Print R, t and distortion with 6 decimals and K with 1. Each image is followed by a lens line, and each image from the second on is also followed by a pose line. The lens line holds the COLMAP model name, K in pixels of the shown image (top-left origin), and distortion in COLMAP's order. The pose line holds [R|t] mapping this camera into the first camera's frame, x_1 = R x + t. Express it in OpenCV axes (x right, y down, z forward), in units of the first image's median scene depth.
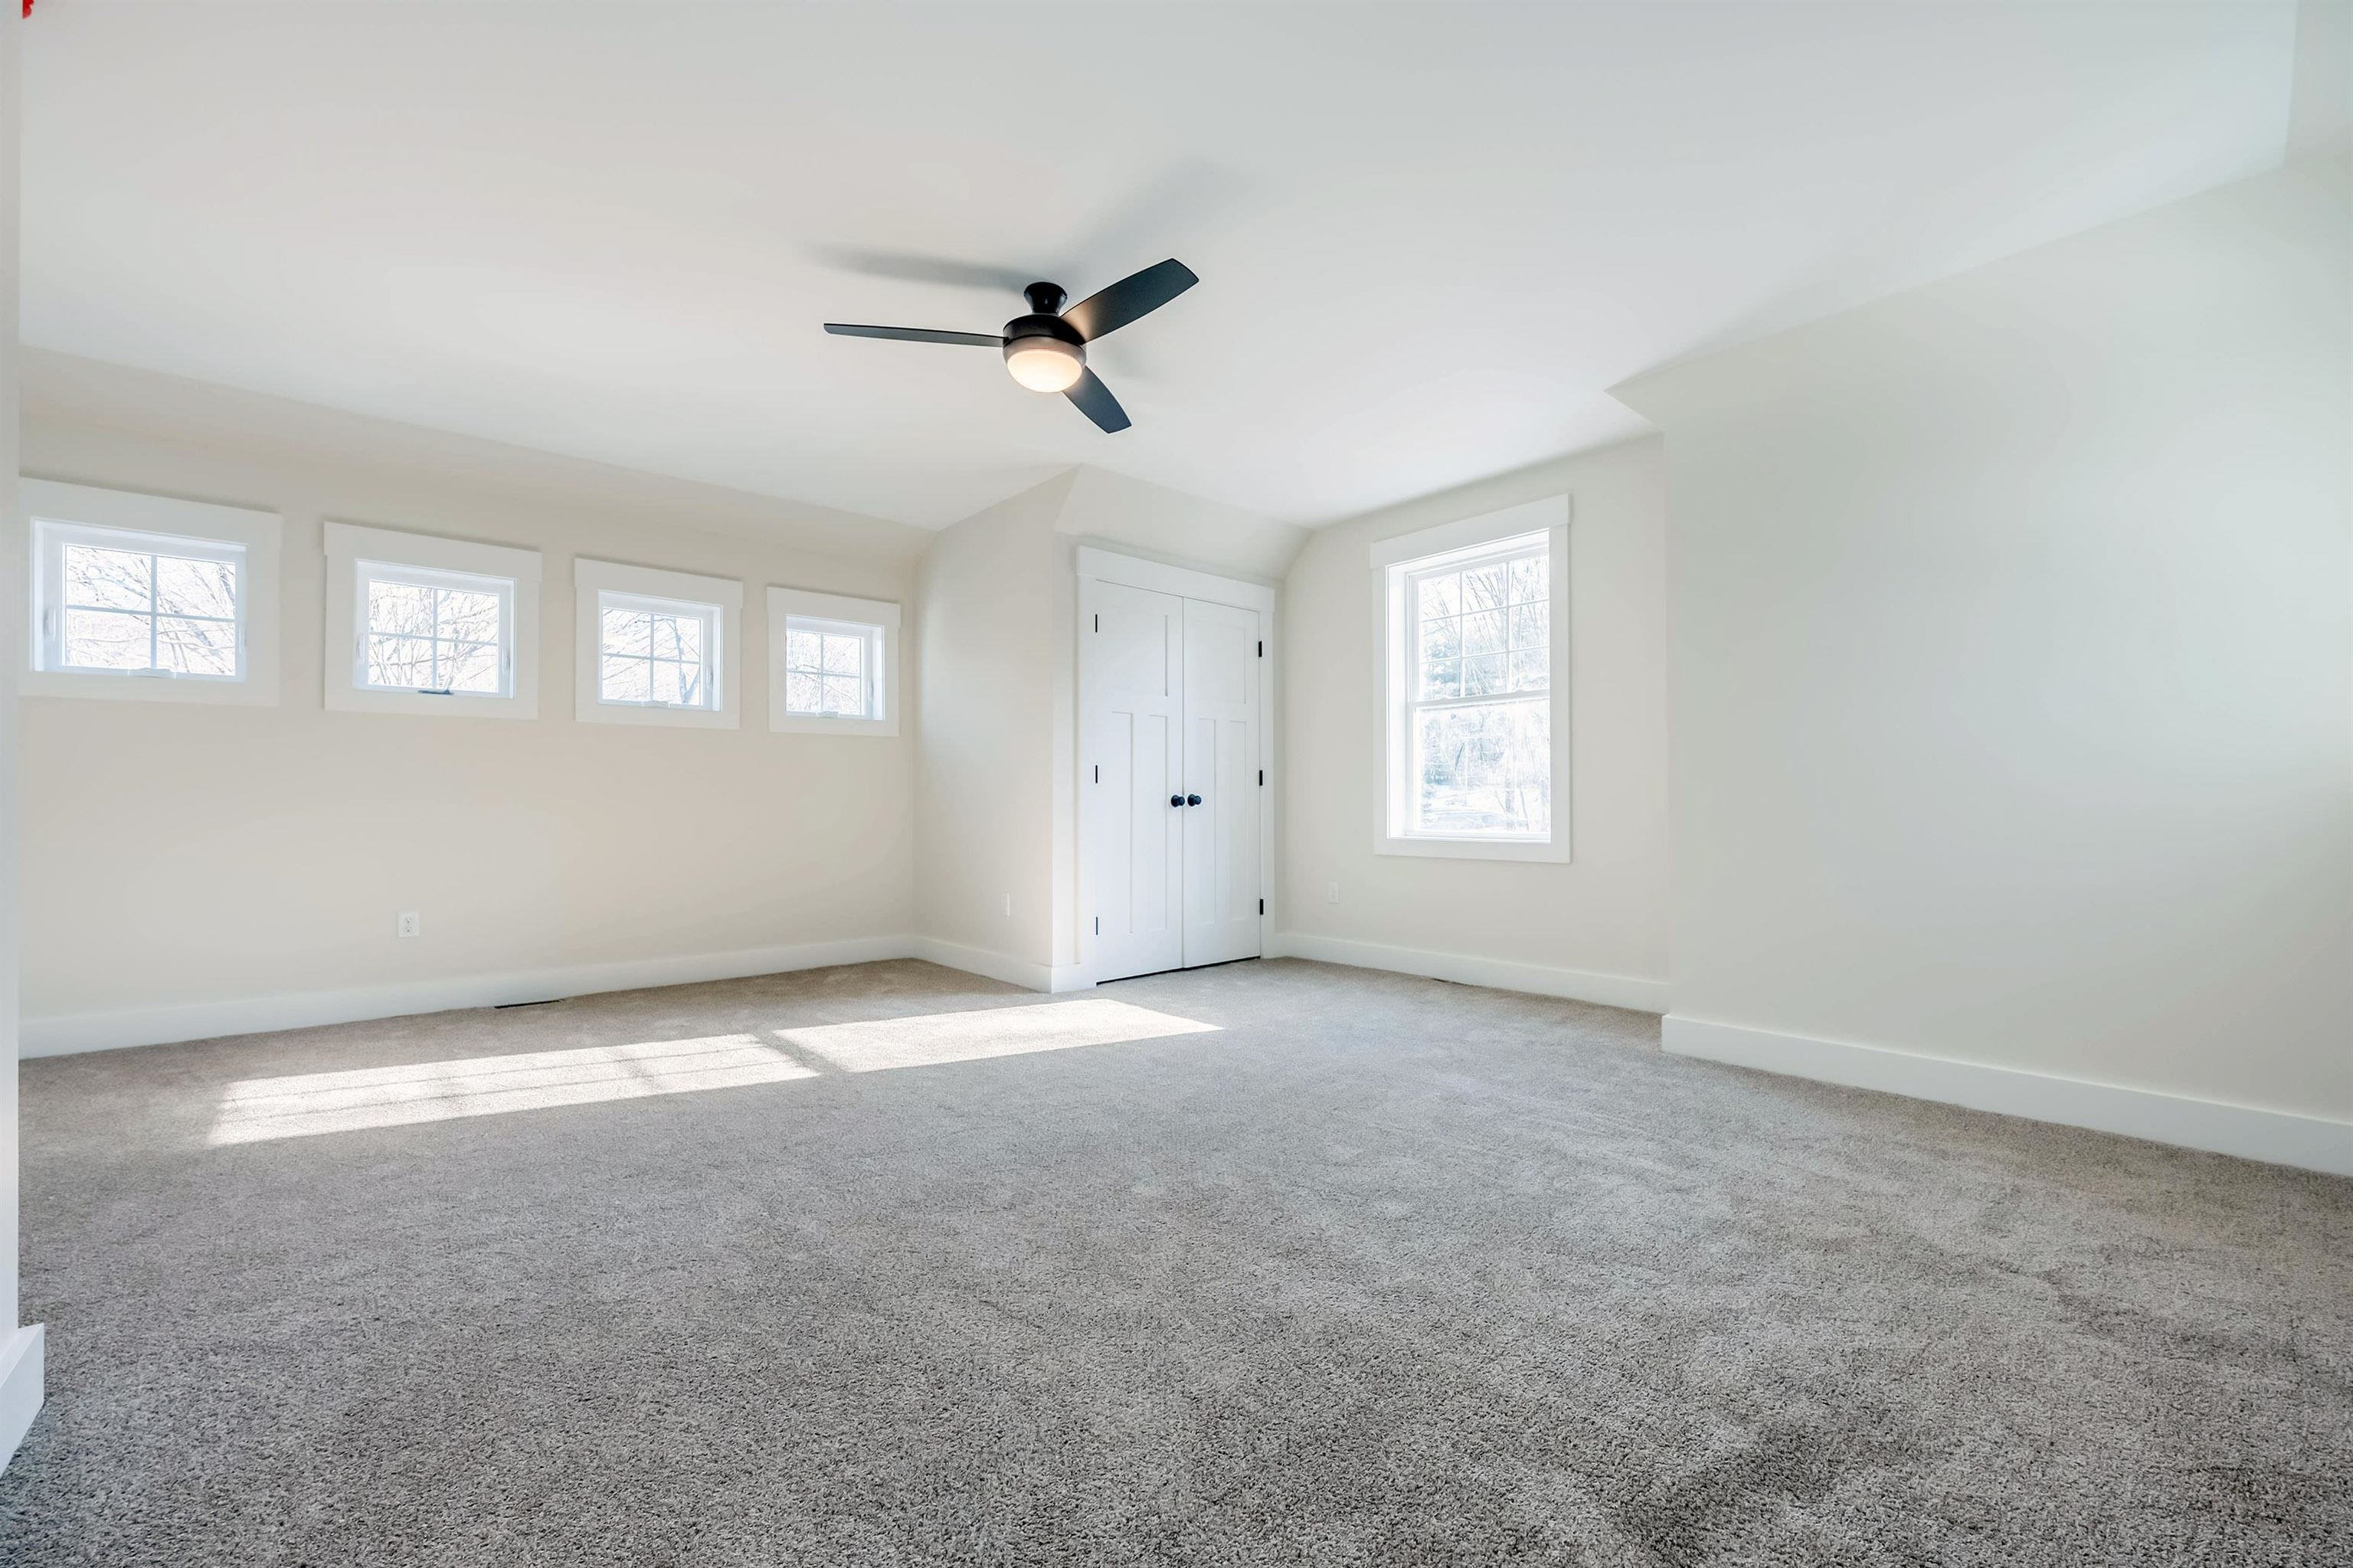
lens RADIAL K [[937.3, 0, 1170.4], [0, 937.3, 798.8], [0, 0, 1]] dist [0.002451, 0.000042]
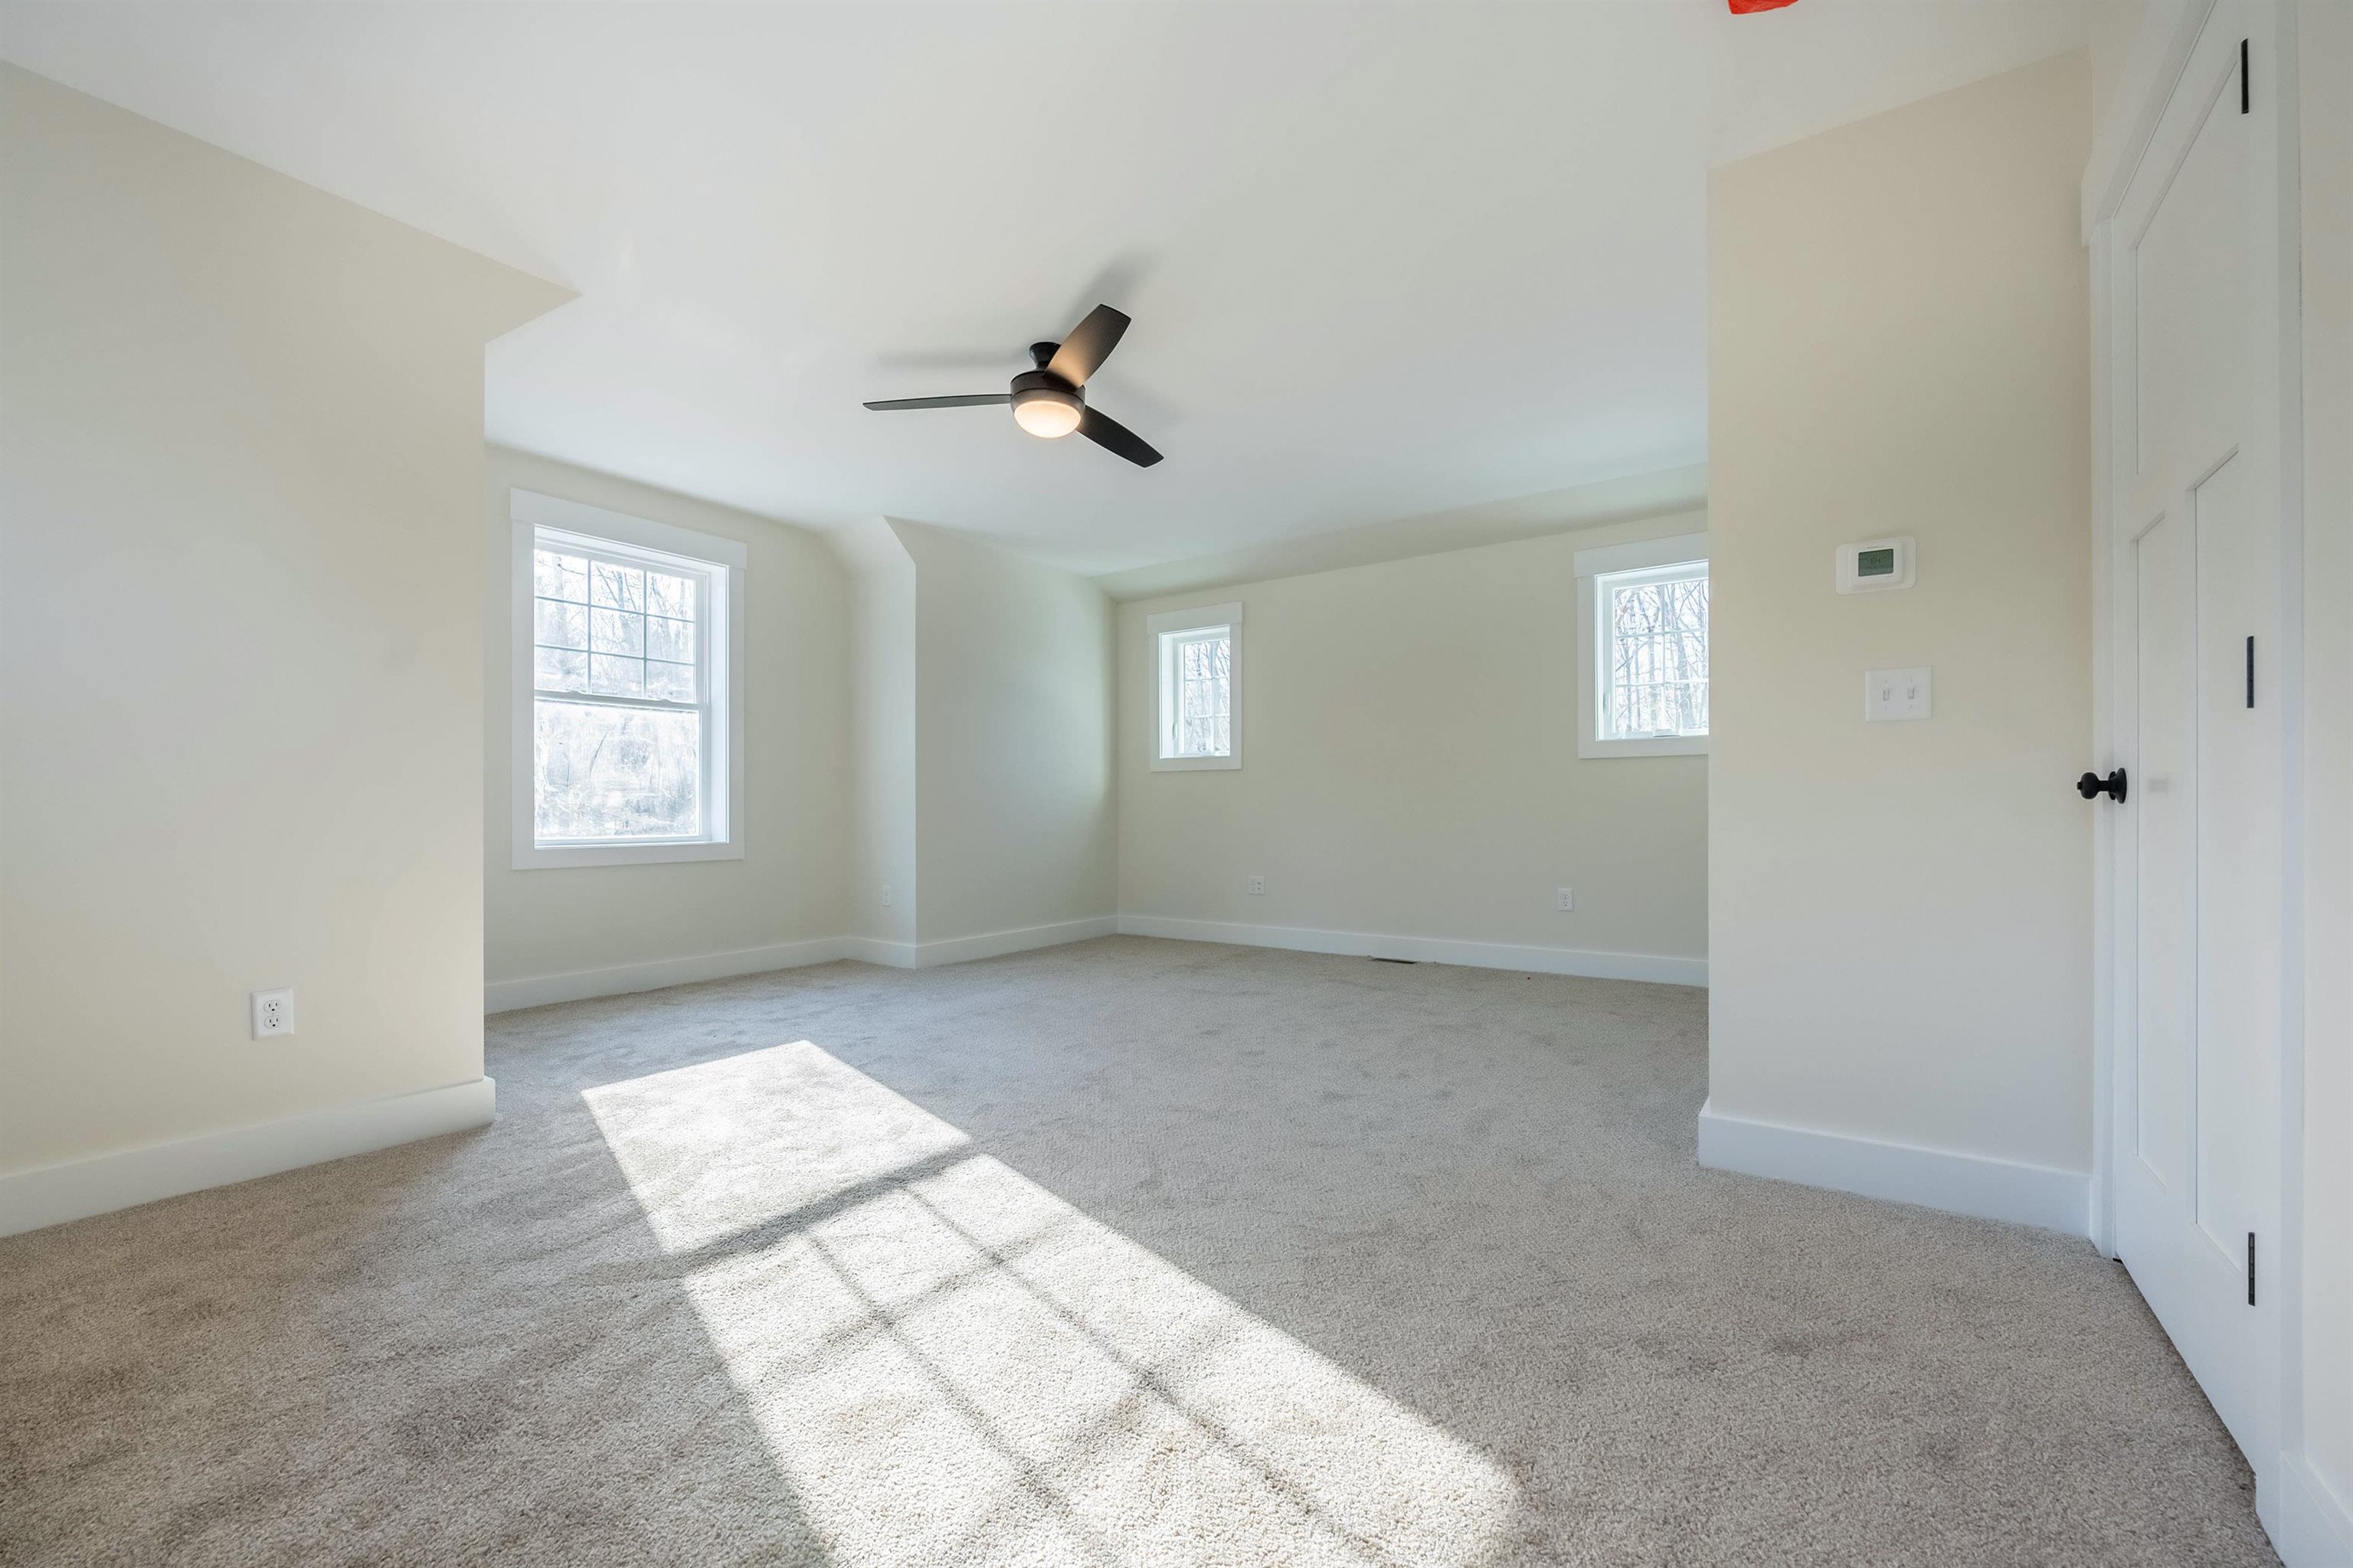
lens RADIAL K [[949.7, 0, 1179.4], [0, 949.7, 797.9], [0, 0, 1]] dist [-0.008104, -0.000293]
pose [[-0.245119, 0.012819, 0.969408, -0.805621], [-0.005456, 0.999879, -0.014602, 0.006661], [-0.969478, -0.008868, -0.245019, 0.708922]]
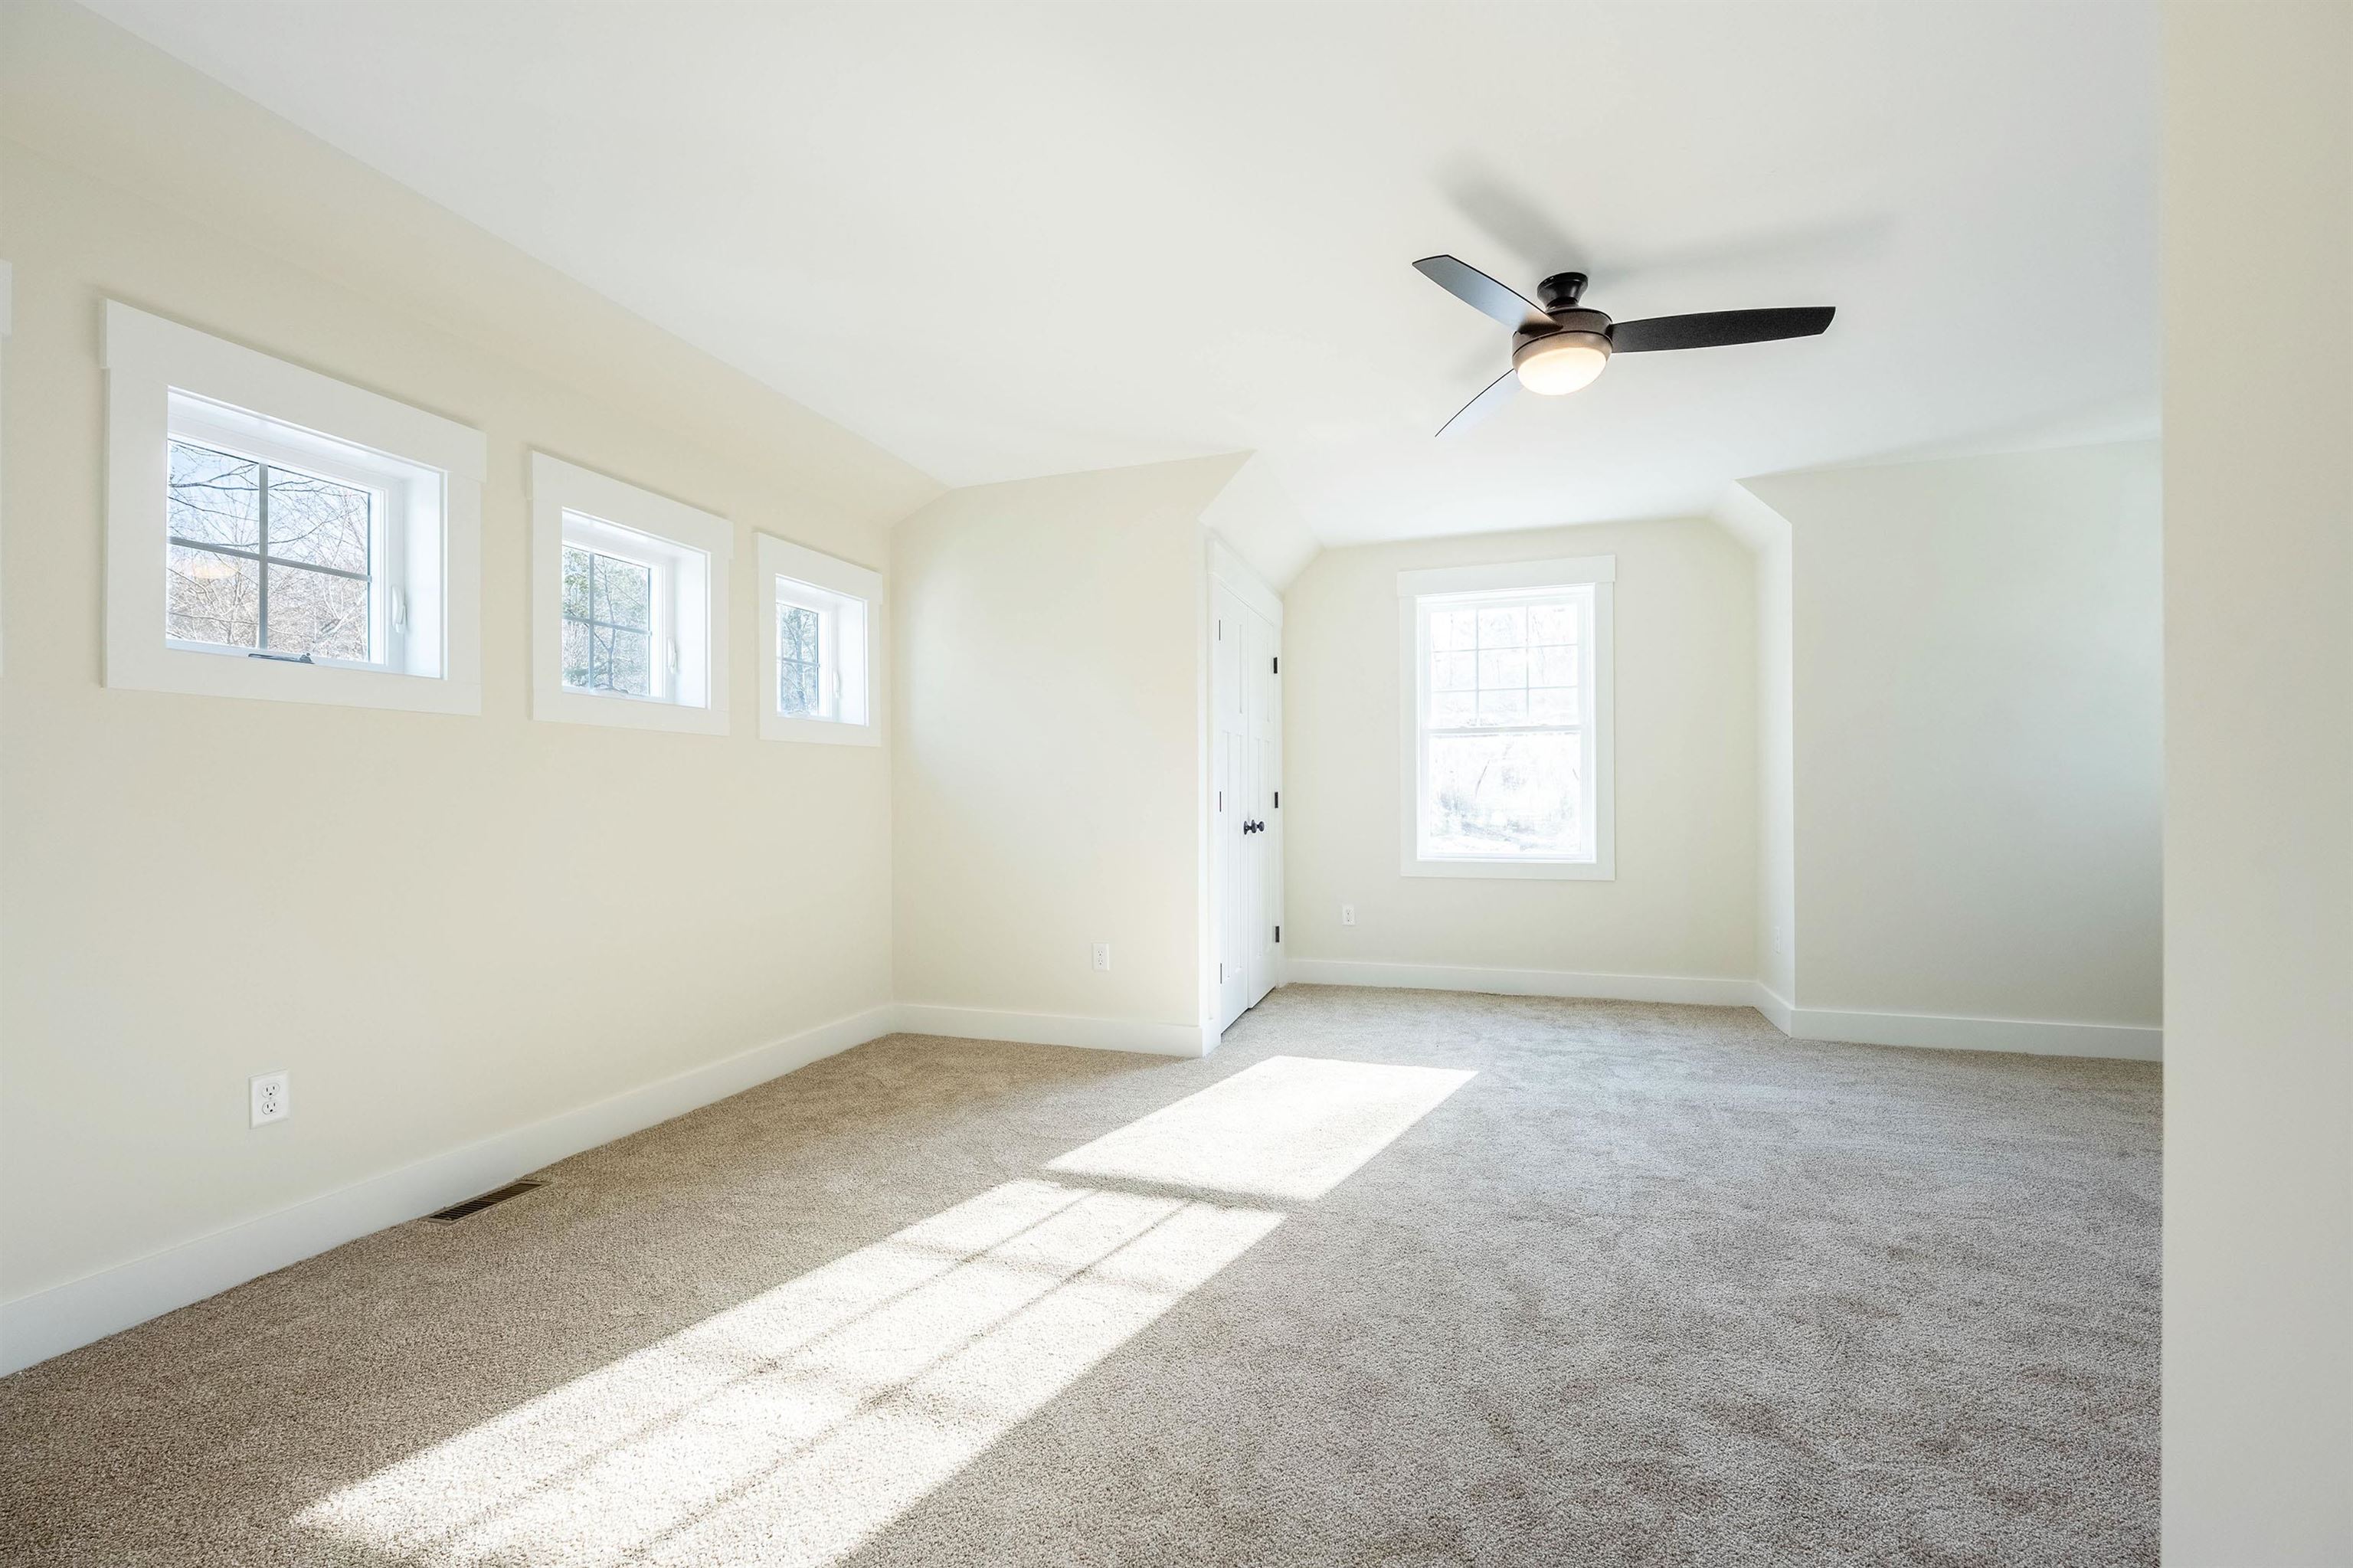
lens RADIAL K [[944.7, 0, 1176.8], [0, 944.7, 794.9], [0, 0, 1]] dist [-0.003145, -0.000557]
pose [[0.865097, -0.000307, 0.501605, -0.569393], [-0.000163, 1.000000, 0.000893, -0.033580], [-0.501605, -0.000854, 0.865097, 0.255573]]
